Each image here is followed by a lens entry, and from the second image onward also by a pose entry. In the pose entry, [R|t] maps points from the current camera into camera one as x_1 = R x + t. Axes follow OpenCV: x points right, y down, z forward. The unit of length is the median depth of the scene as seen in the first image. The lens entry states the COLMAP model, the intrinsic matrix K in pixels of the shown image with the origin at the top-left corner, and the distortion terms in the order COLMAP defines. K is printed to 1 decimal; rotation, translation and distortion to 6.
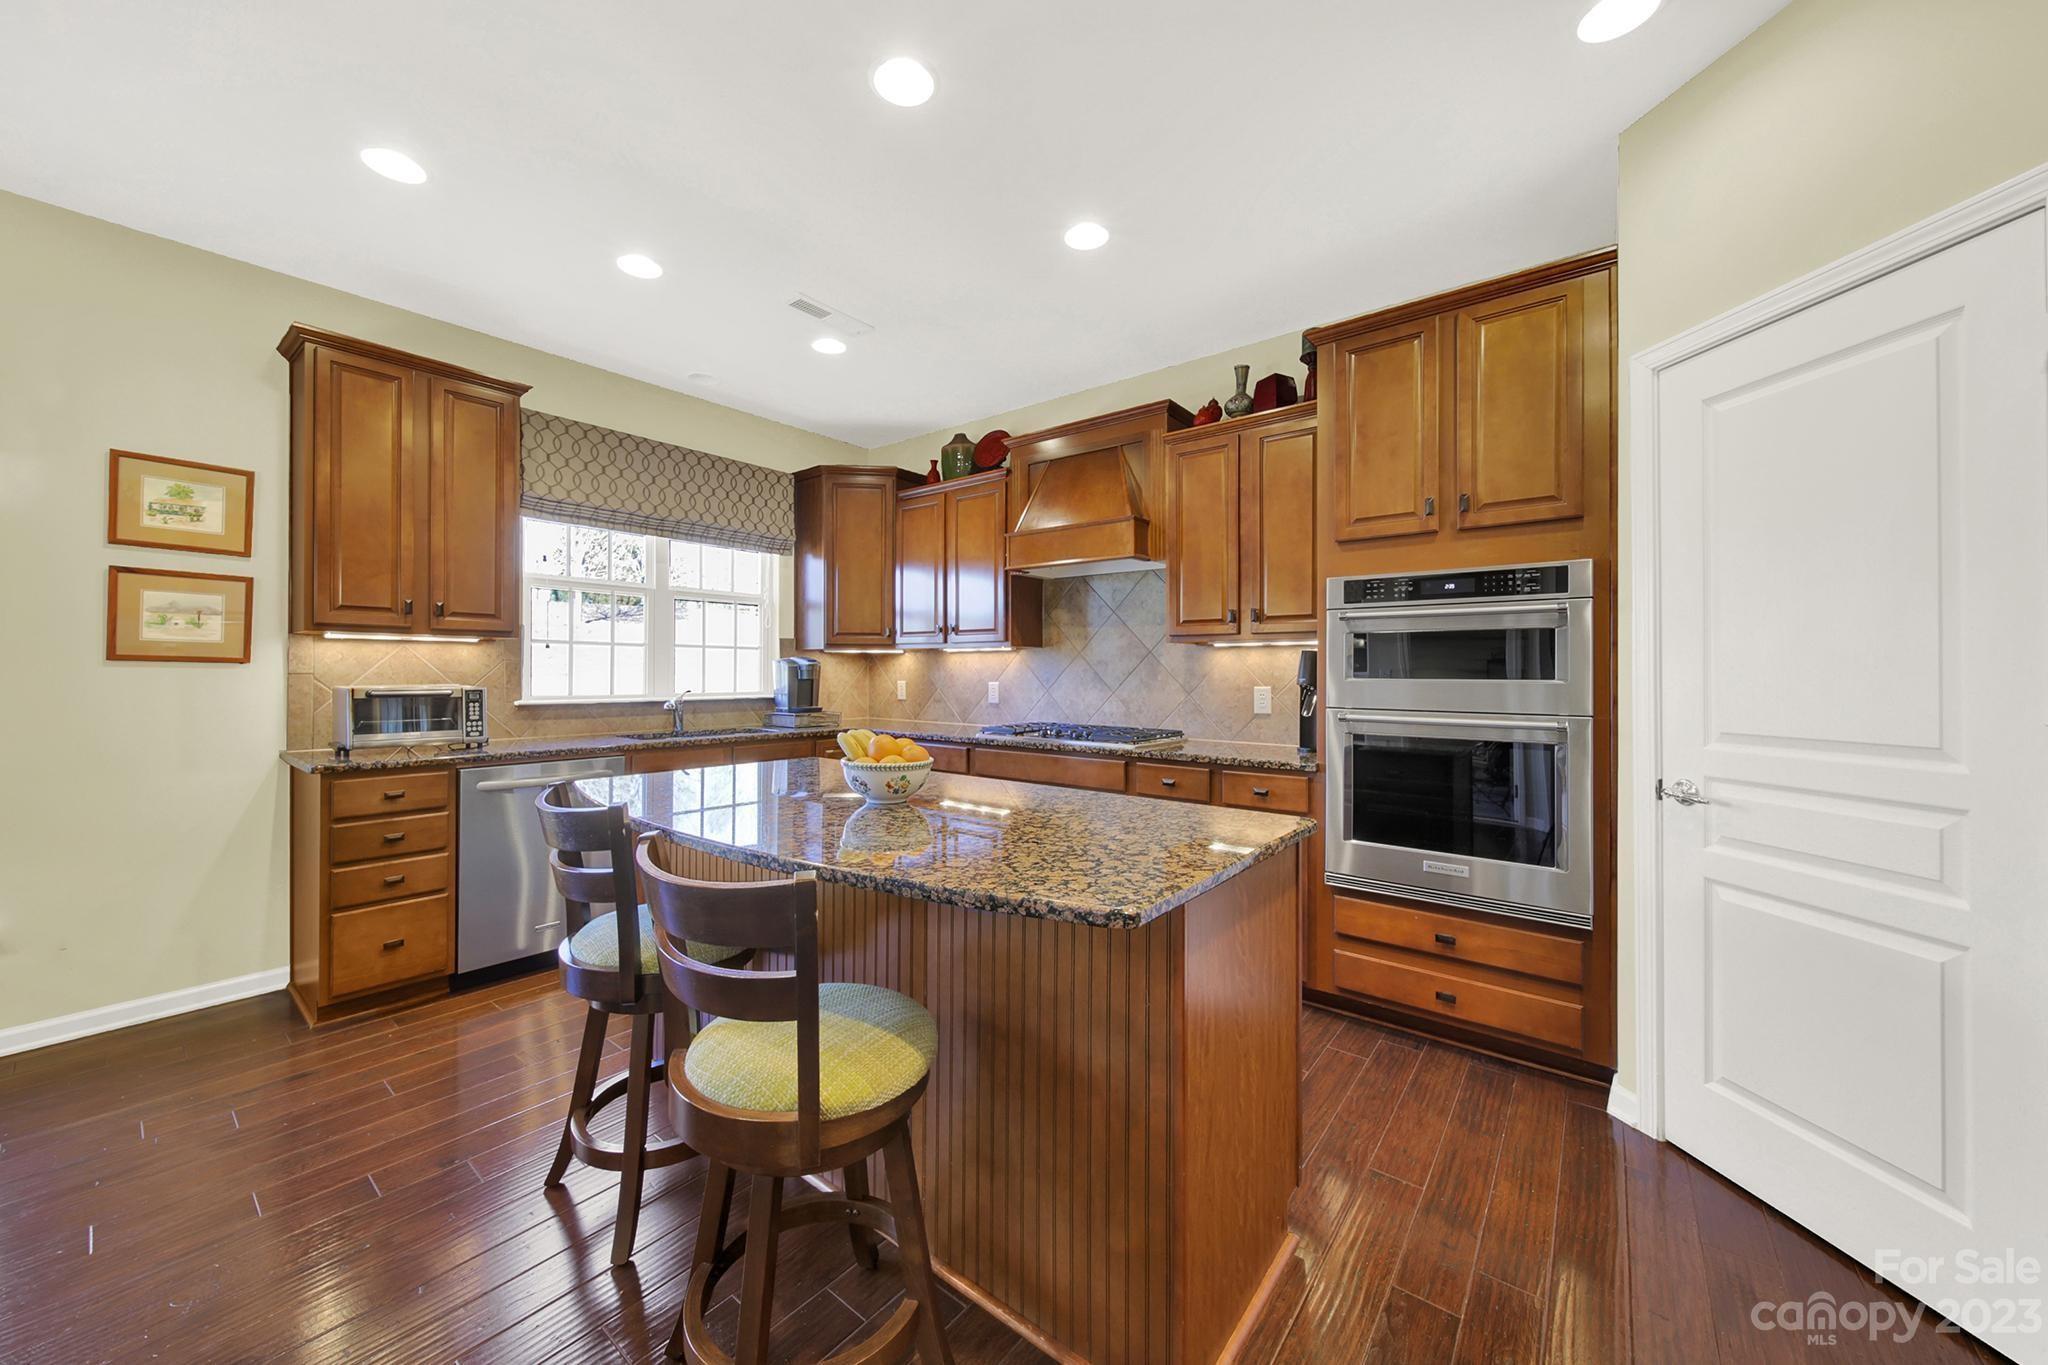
lens RADIAL K [[739.7, 0, 1018.6], [0, 739.7, 672.3], [0, 0, 1]] dist [-0.000453, -0.000113]
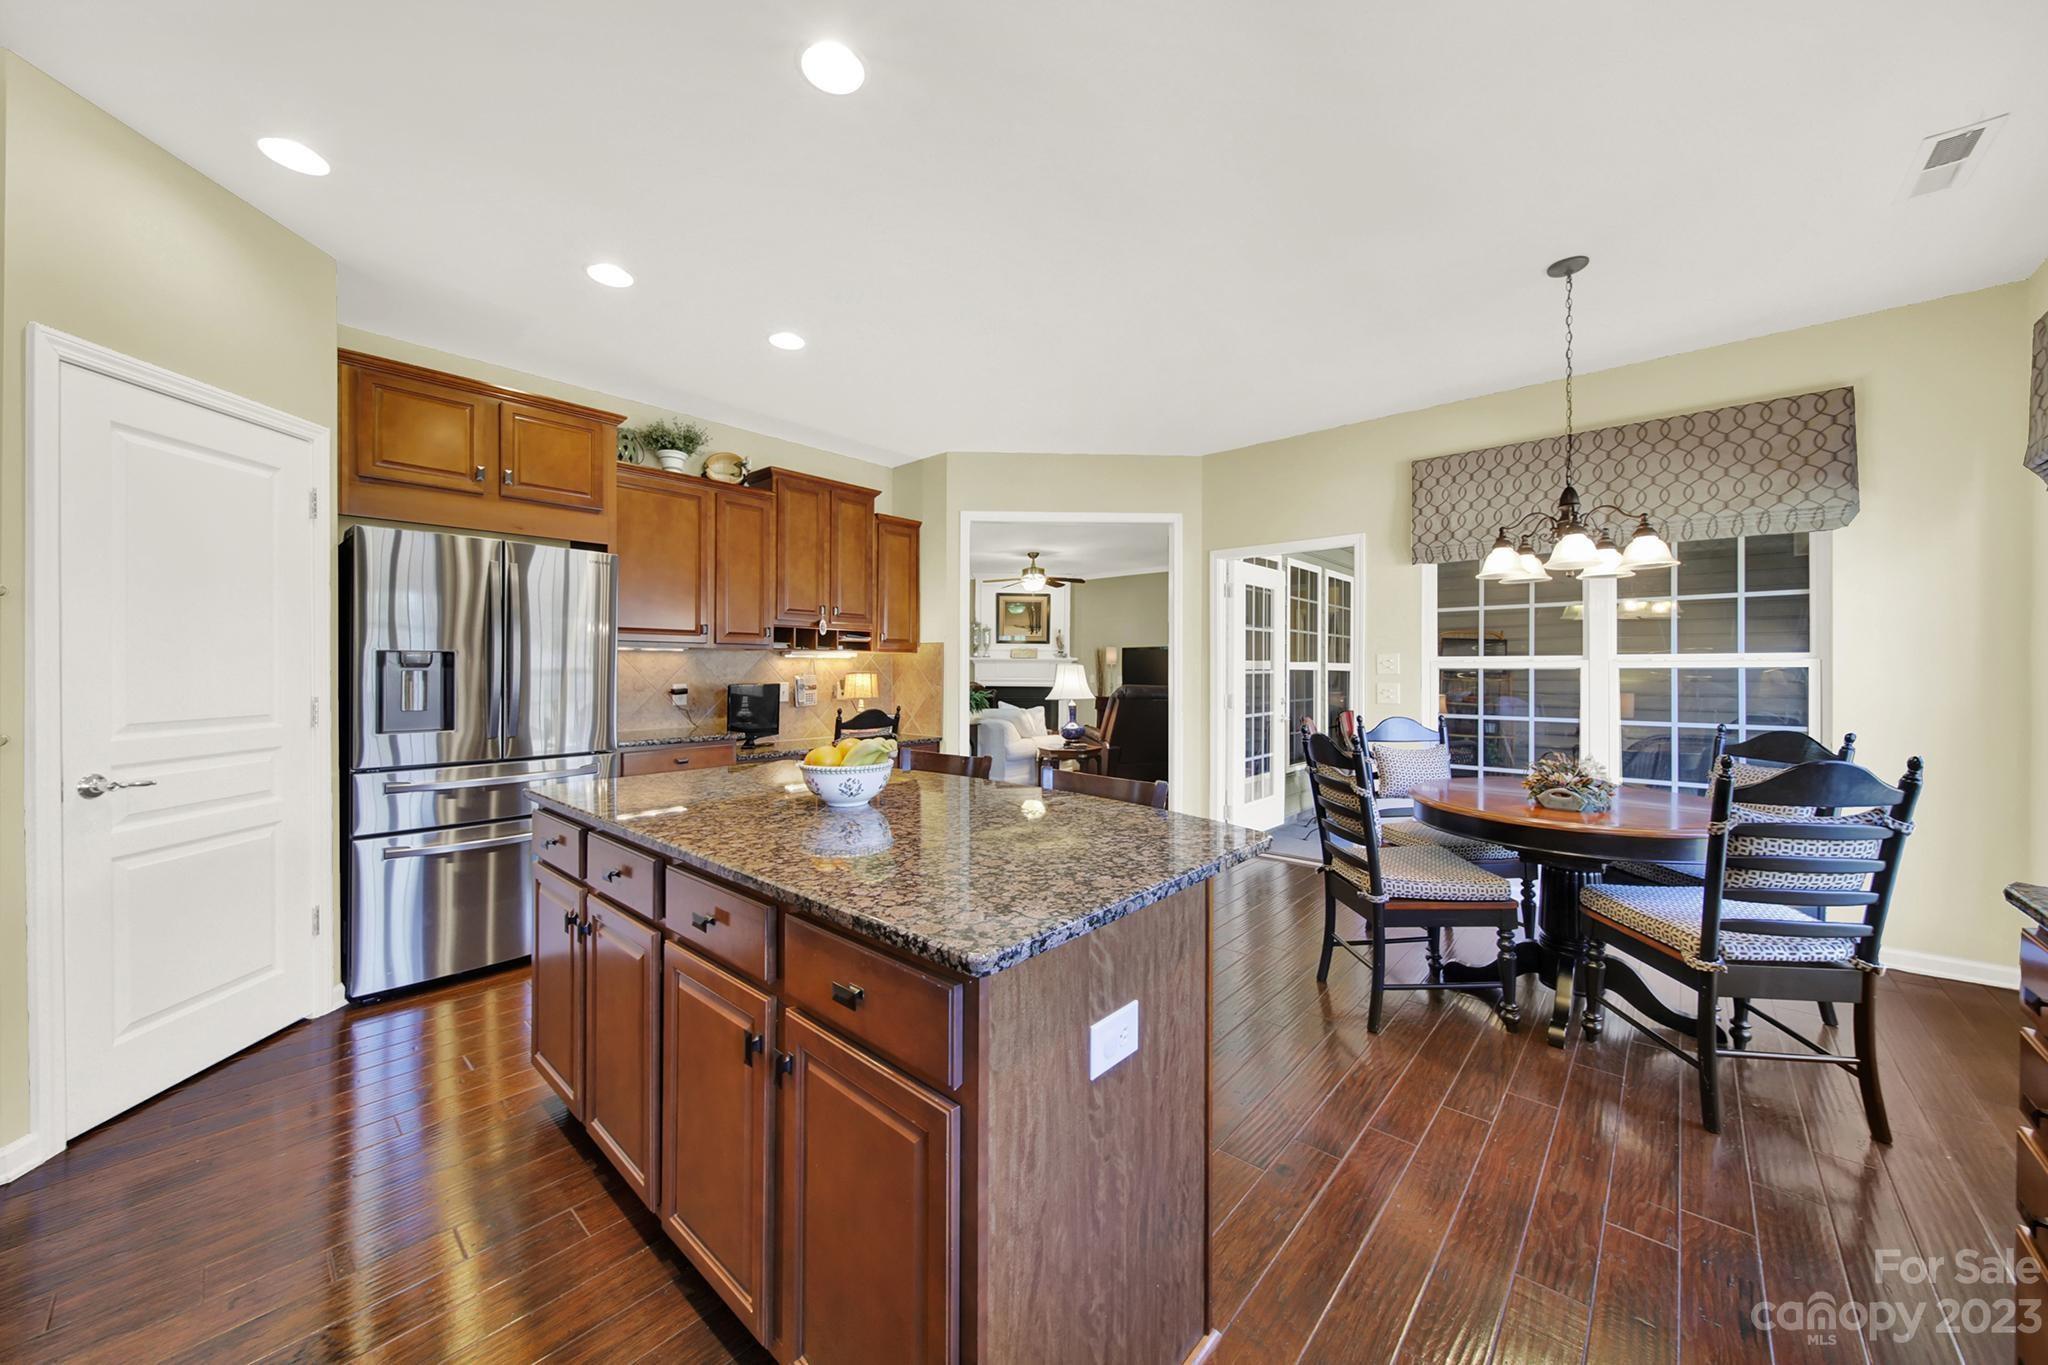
lens RADIAL K [[739.7, 0, 1018.6], [0, 739.7, 672.3], [0, 0, 1]] dist [-0.000453, -0.000113]
pose [[-0.998248, -0.004619, 0.058996, -0.279544], [-0.004449, 0.999986, 0.003000, -0.005194], [-0.059009, 0.002732, -0.998254, 1.186200]]
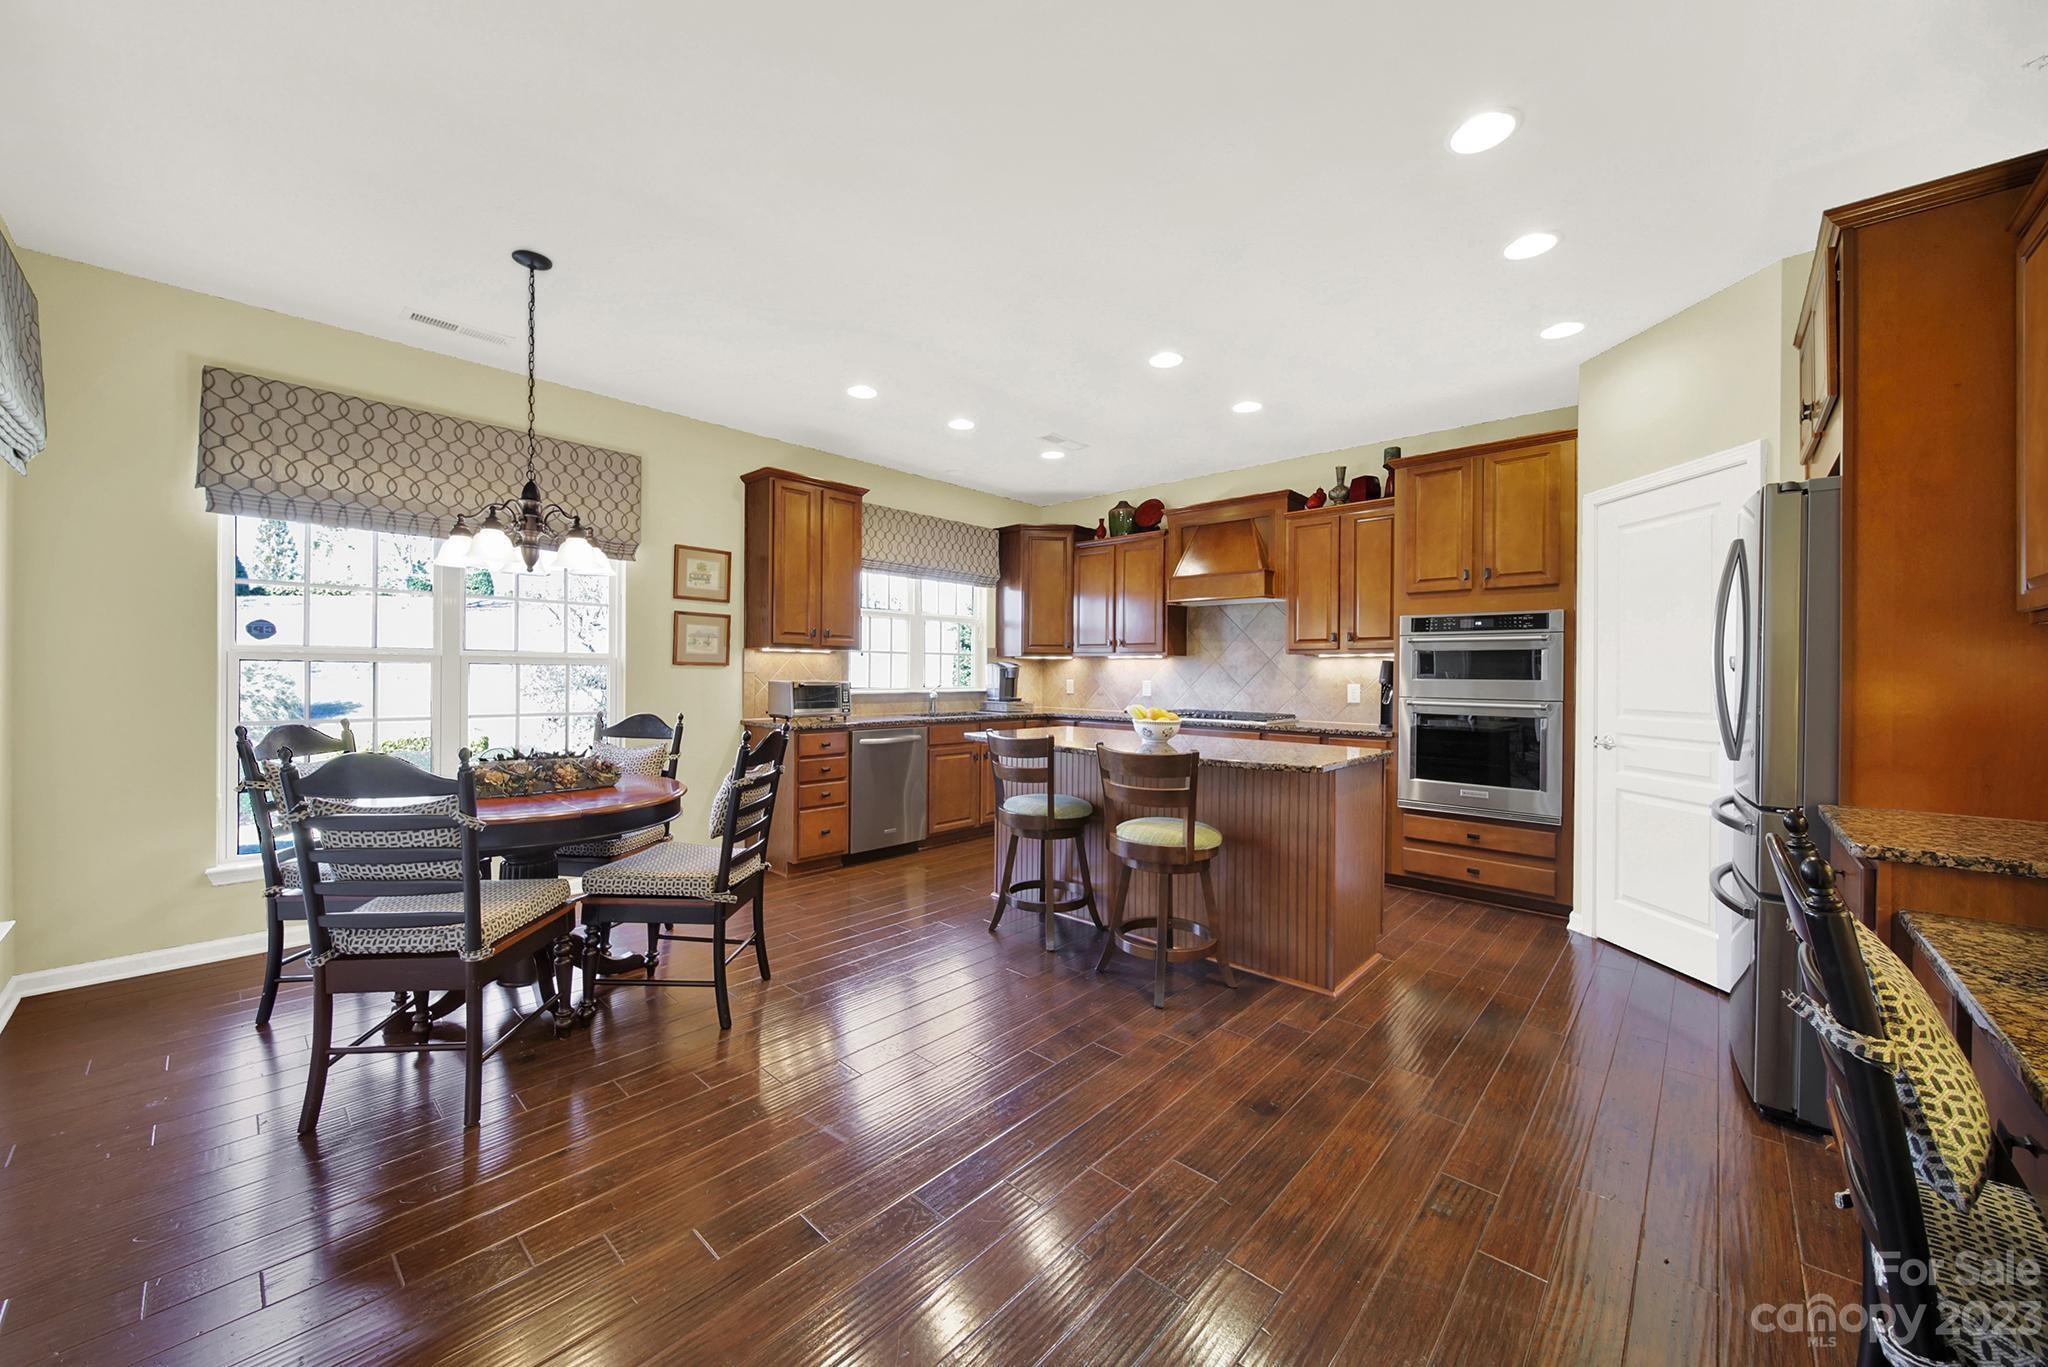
lens RADIAL K [[748.5, 0, 1000.0], [0, 748.5, 675.4], [0, 0, 1]] dist [0.001962, 0.000054]
pose [[0.995178, 0.005123, -0.097954, -0.237676], [-0.004730, 0.999980, 0.004245, -0.001646], [0.097973, -0.003761, 0.995182, -0.580963]]
